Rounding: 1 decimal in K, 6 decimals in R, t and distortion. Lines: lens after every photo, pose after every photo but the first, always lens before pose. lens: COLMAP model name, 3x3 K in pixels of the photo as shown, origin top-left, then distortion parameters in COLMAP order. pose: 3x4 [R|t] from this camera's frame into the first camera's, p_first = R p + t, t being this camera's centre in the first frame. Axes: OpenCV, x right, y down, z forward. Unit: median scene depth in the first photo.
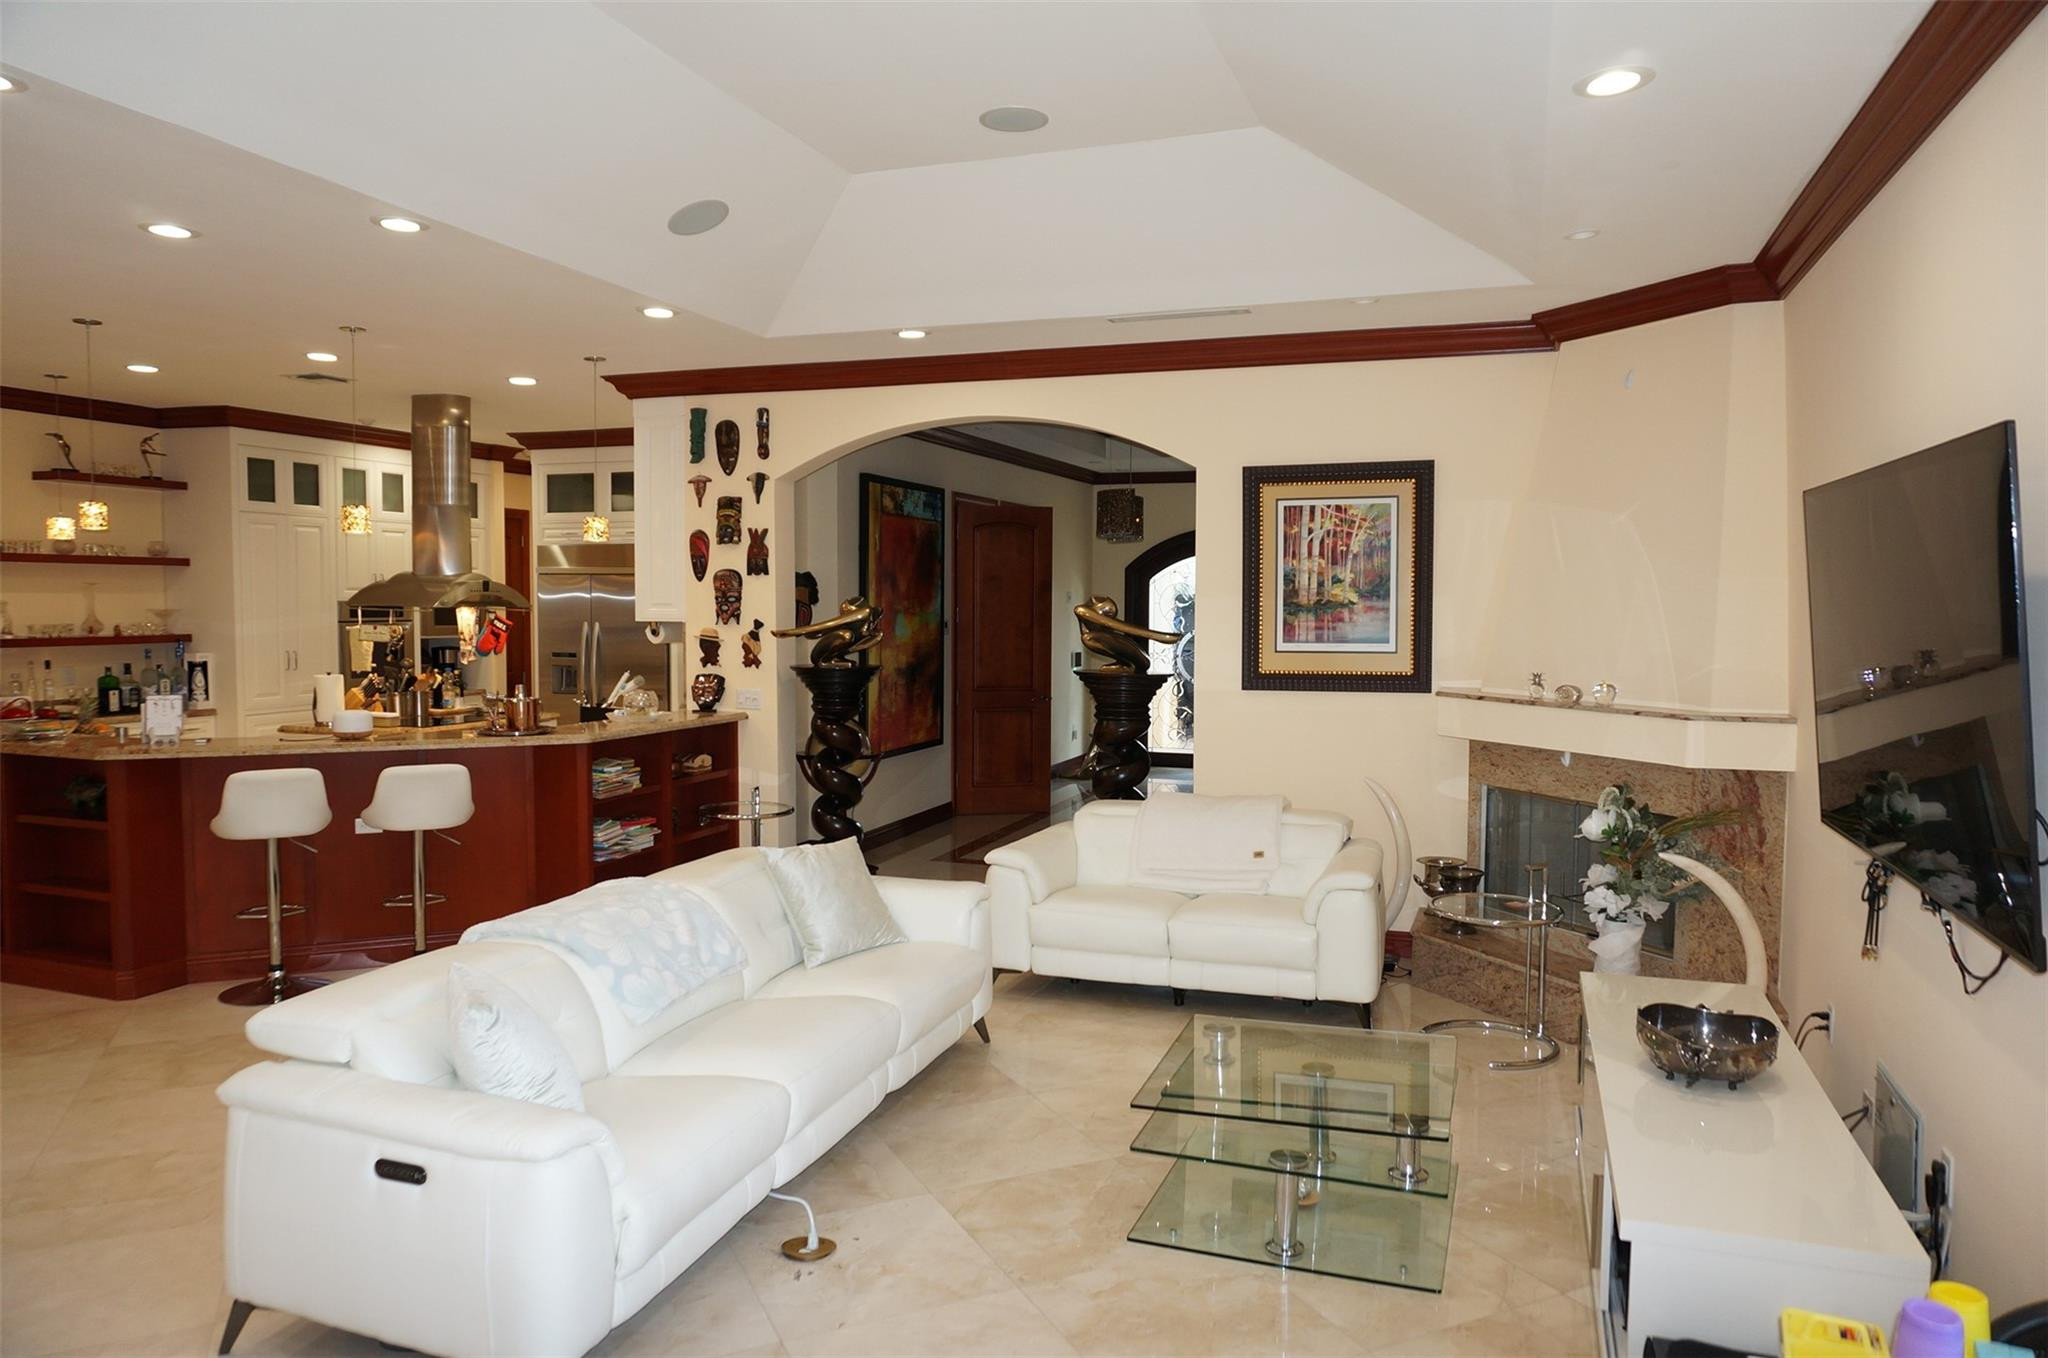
lens RADIAL K [[1362.3, 0, 1022.0], [0, 1362.3, 678.5], [0, 0, 1]] dist [-0.052011, 0.035210]
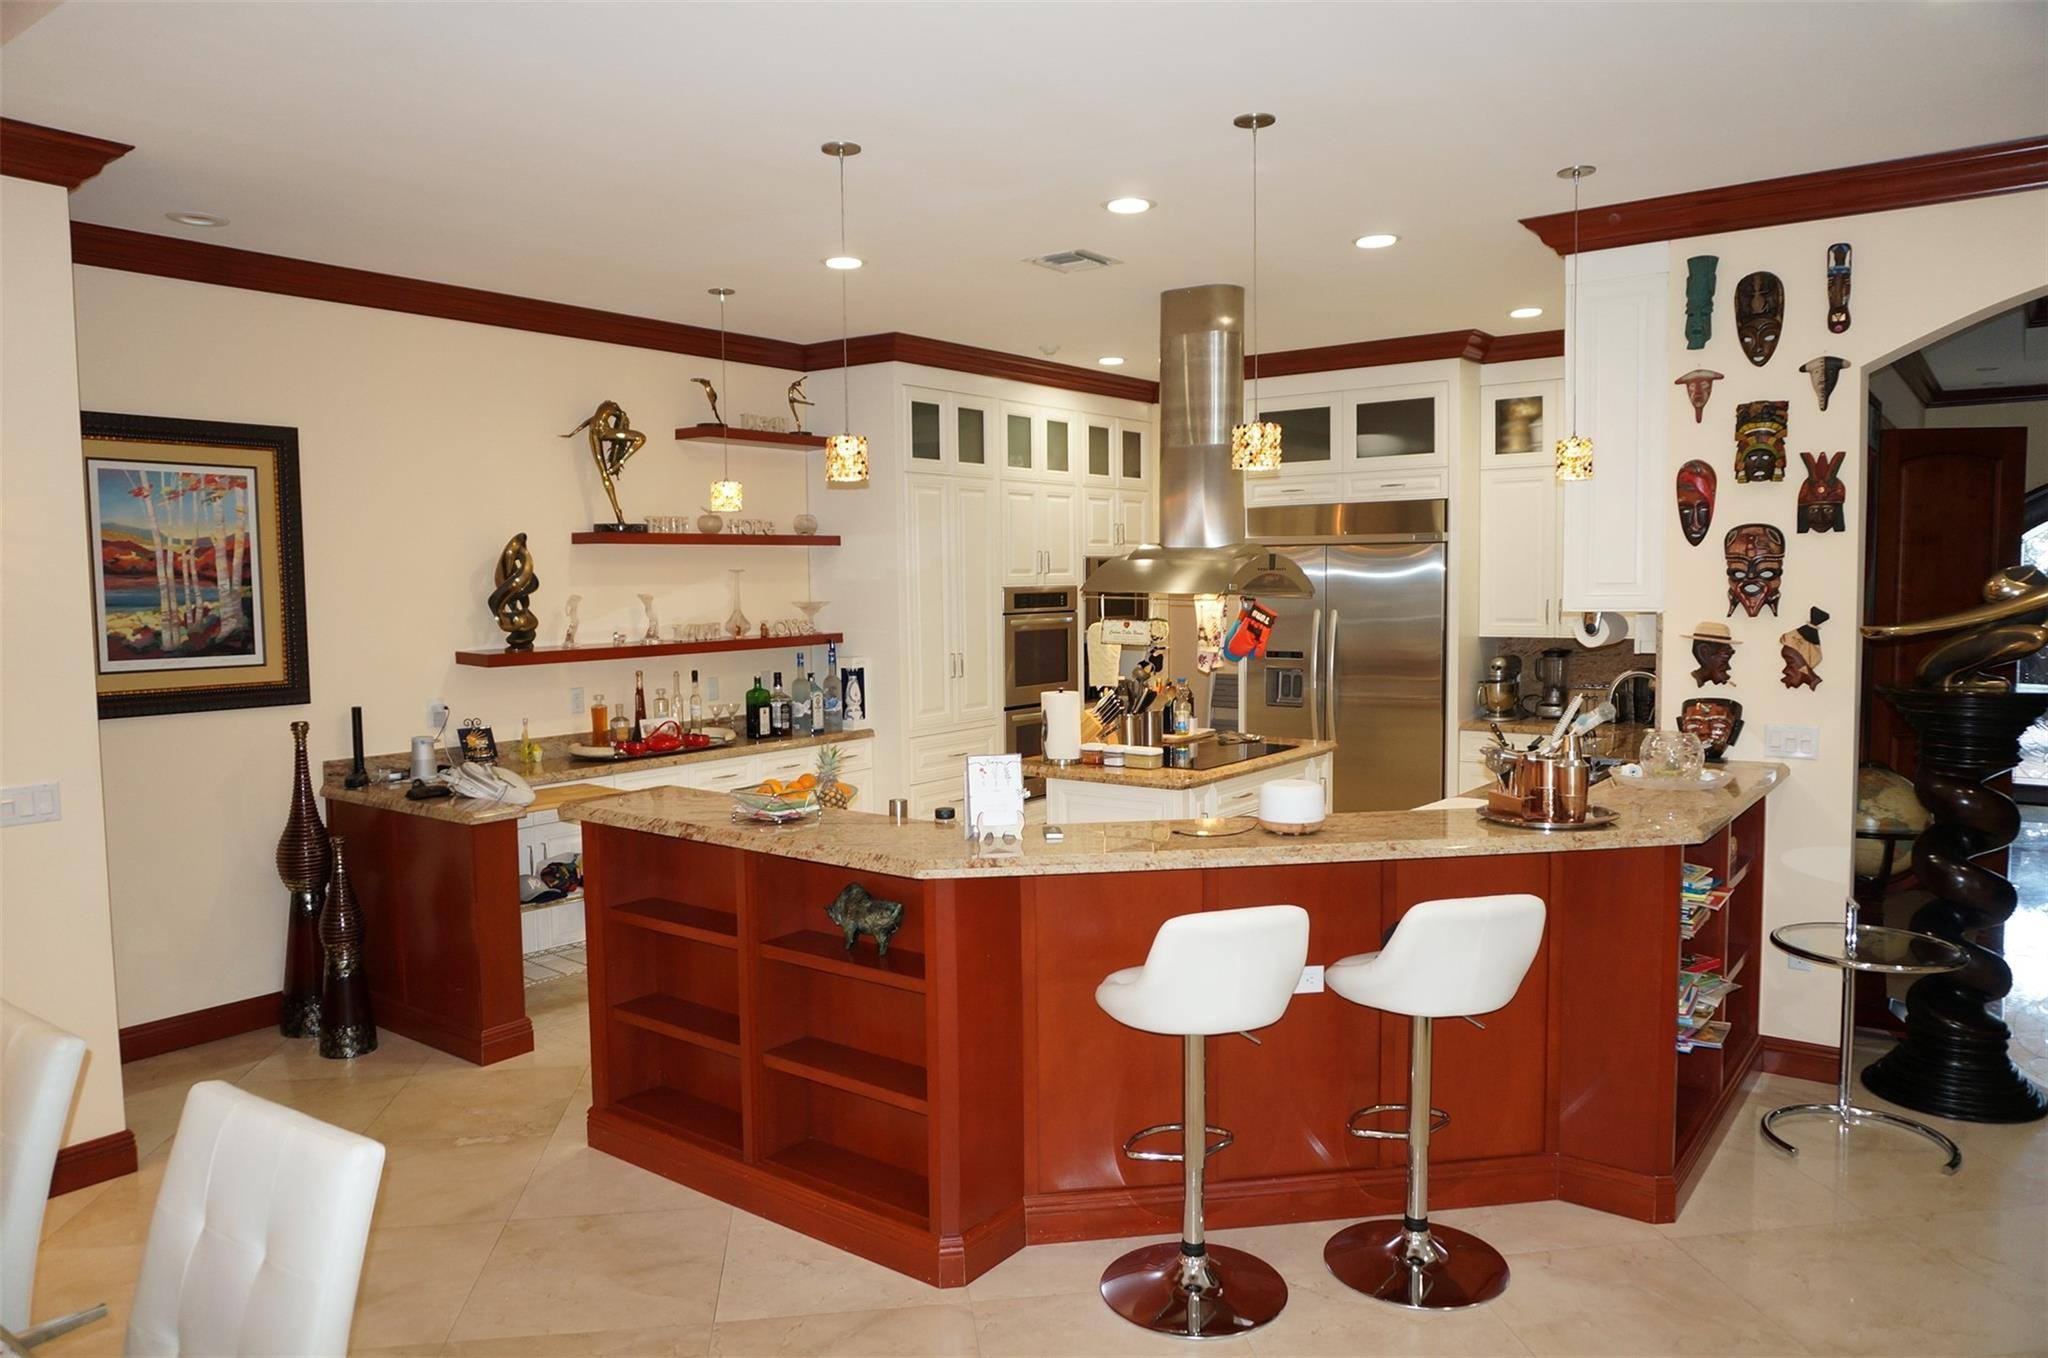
lens RADIAL K [[1362.3, 0, 1022.0], [0, 1362.3, 678.5], [0, 0, 1]] dist [-0.052011, 0.035210]
pose [[0.954017, 0.000844, -0.299750, -0.345484], [0.004270, 0.999856, 0.016405, -0.023526], [0.299721, -0.016930, 0.953877, 0.337358]]
